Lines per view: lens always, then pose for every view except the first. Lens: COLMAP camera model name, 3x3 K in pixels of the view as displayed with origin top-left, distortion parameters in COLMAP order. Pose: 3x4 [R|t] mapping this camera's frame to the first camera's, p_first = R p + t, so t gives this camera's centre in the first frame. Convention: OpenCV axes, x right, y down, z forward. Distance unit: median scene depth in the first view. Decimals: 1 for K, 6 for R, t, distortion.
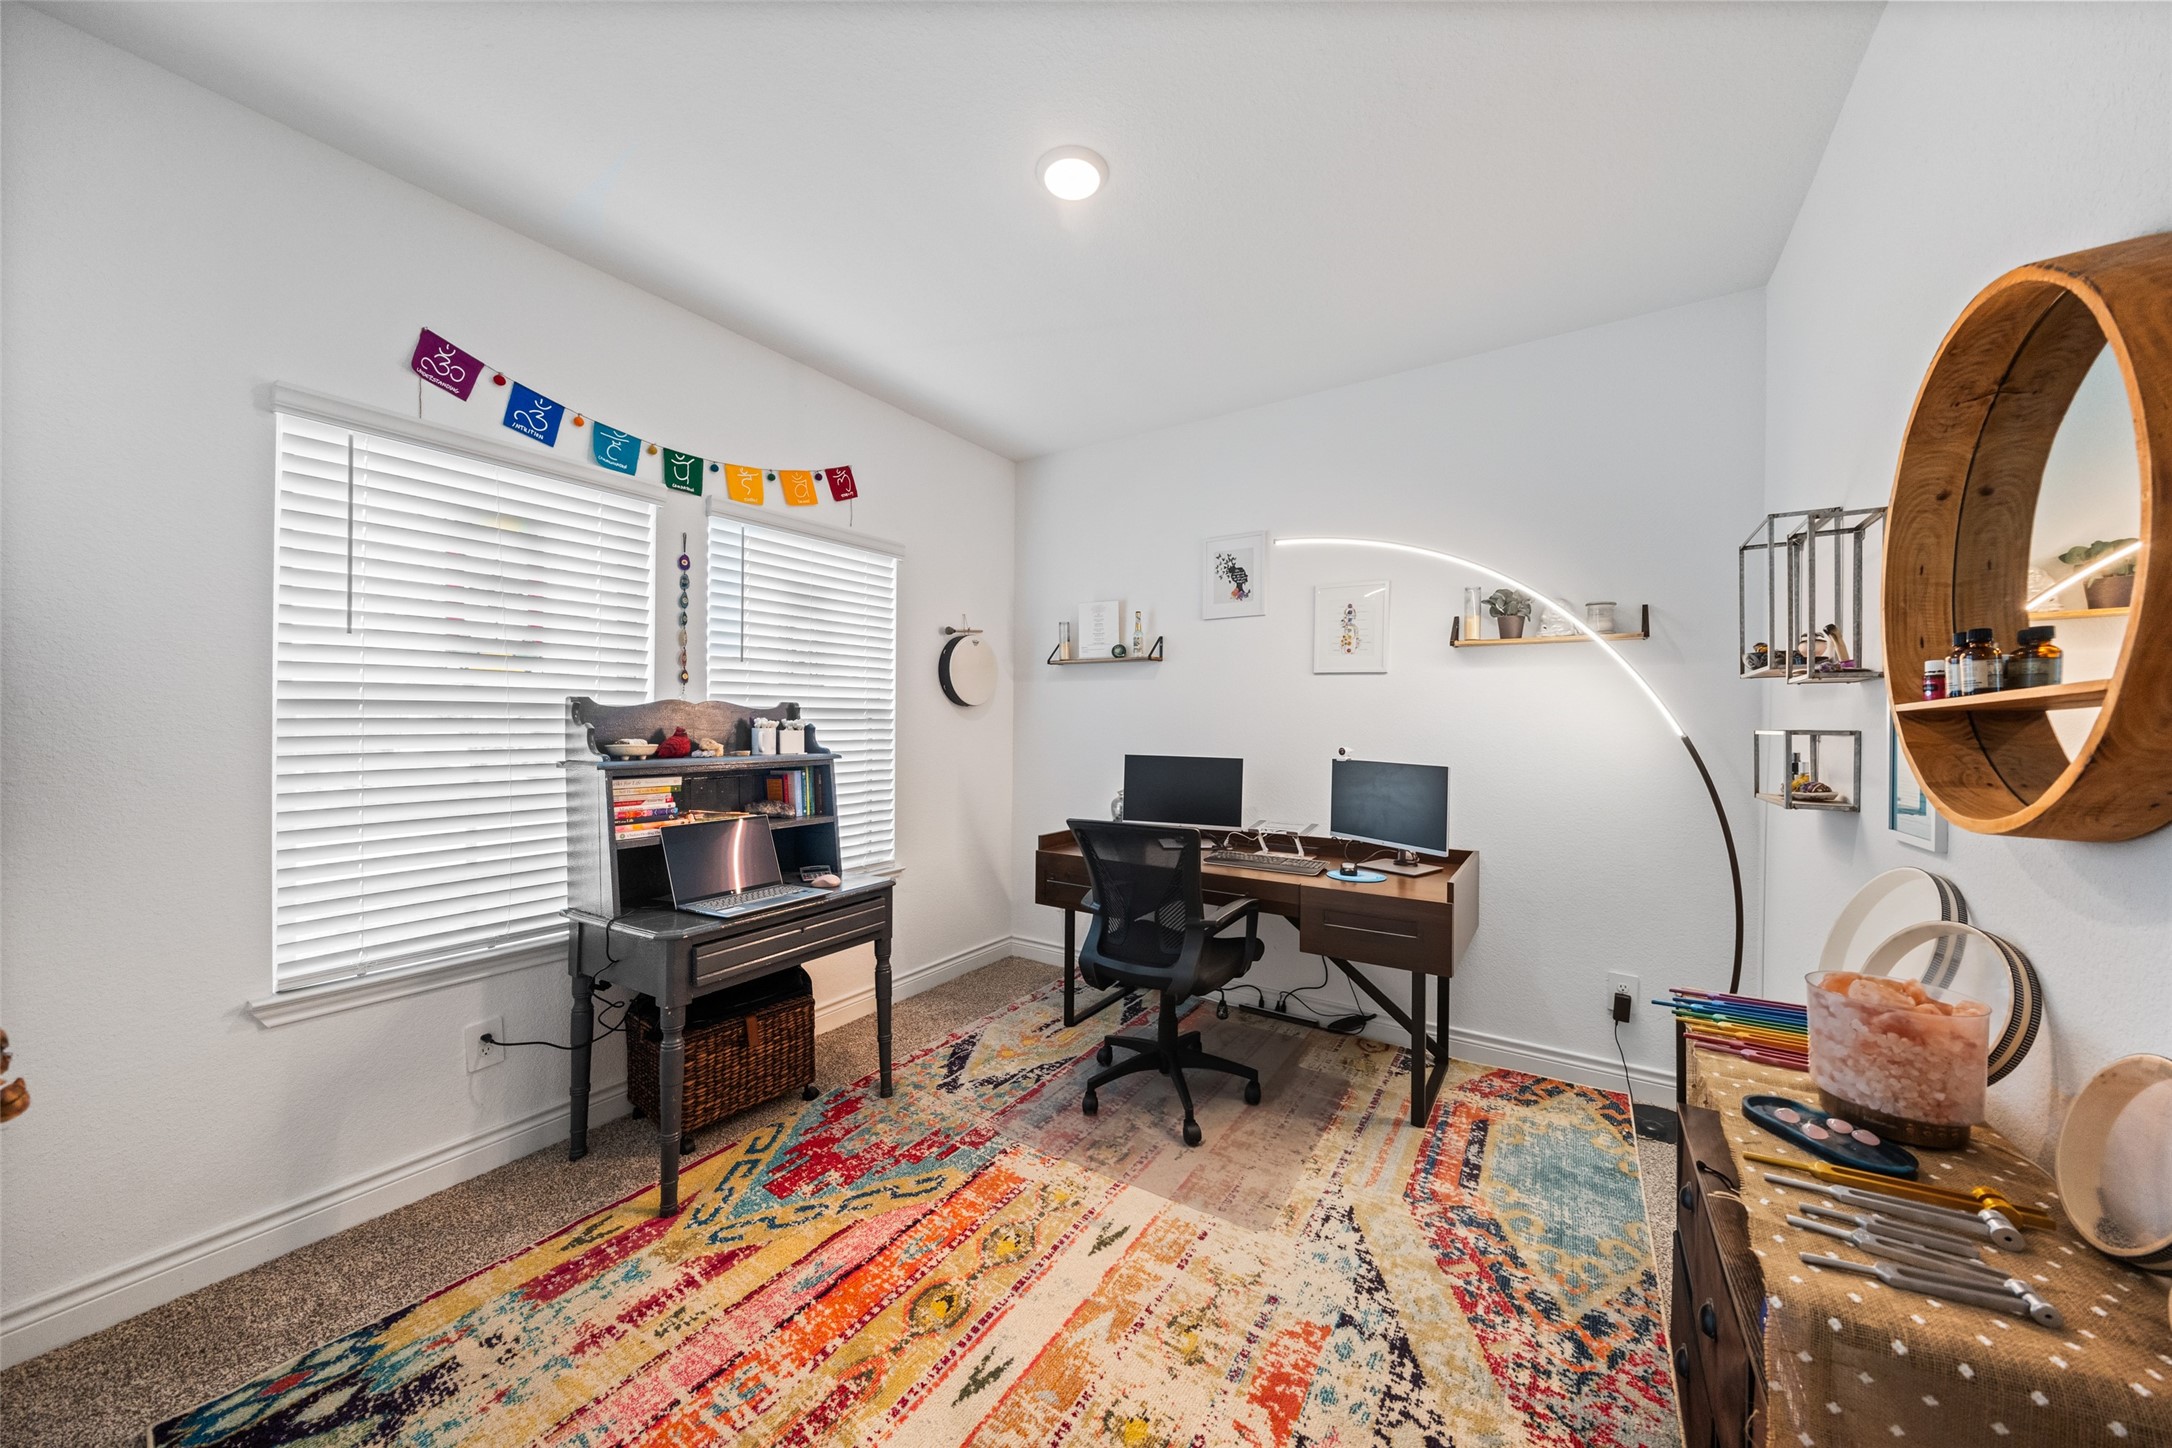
lens RADIAL K [[757.0, 0, 1092.9], [0, 757.0, 724.9], [0, 0, 1]] dist [-0.002082, -0.000052]
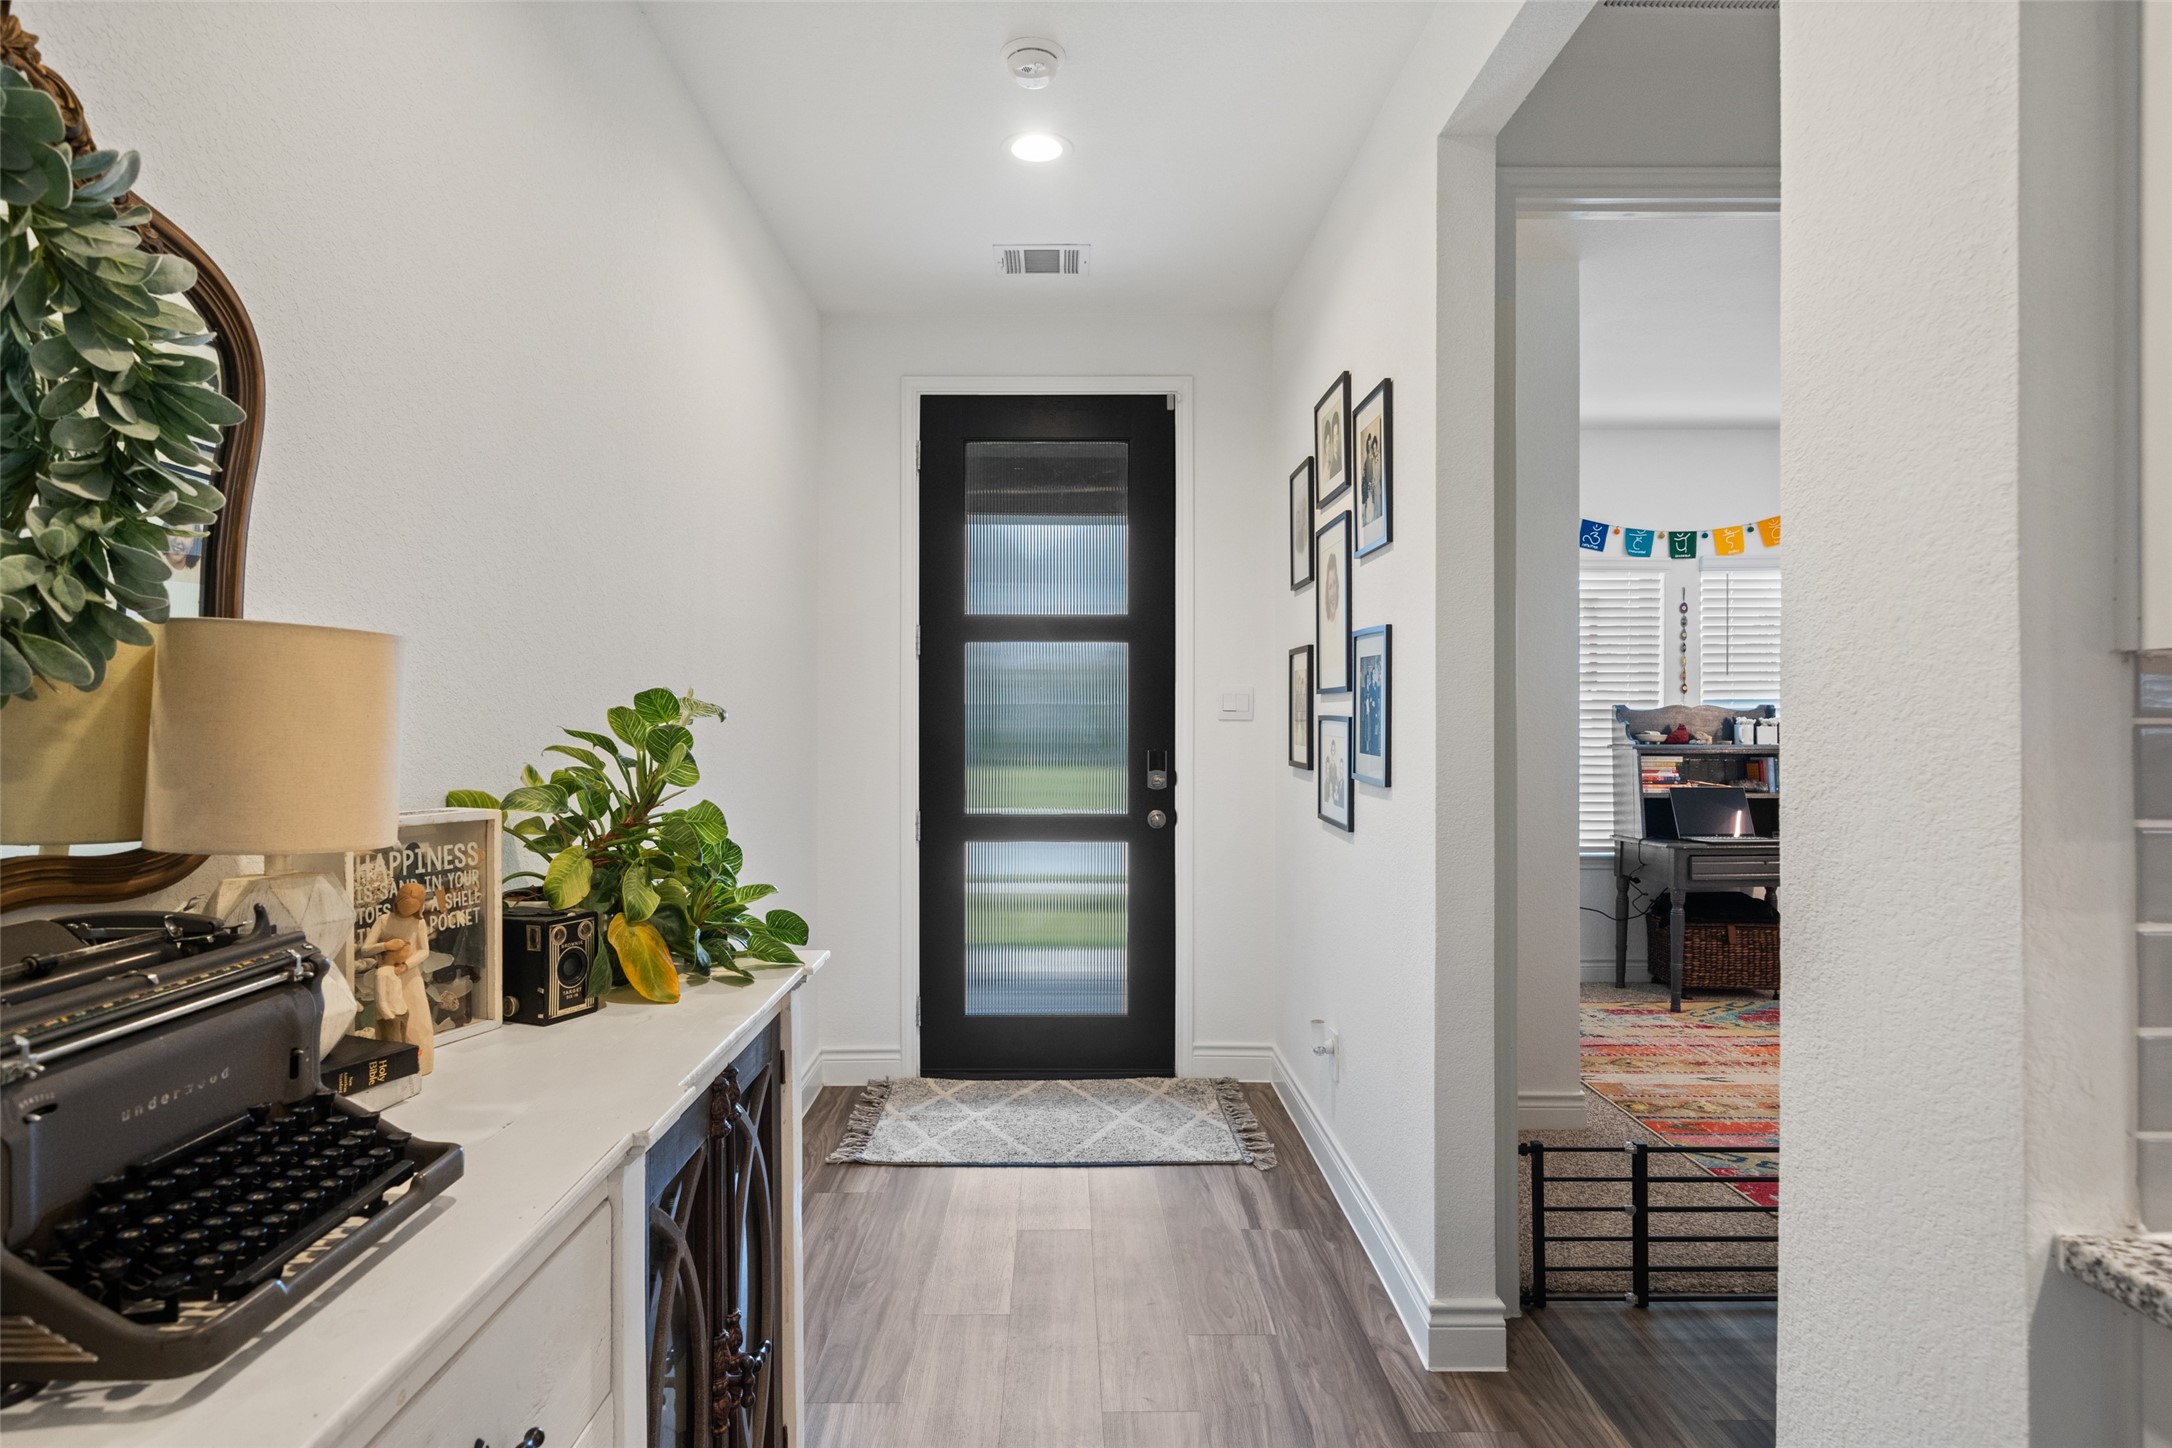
lens RADIAL K [[1167.6, 0, 1074.4], [0, 1167.6, 720.5], [0, 0, 1]] dist [-0.007509, -0.000241]
pose [[0.554205, -0.008336, -0.832338, 0.686656], [0.002325, 0.999961, -0.008467, 0.012871], [0.832377, 0.002758, 0.554203, -1.240137]]
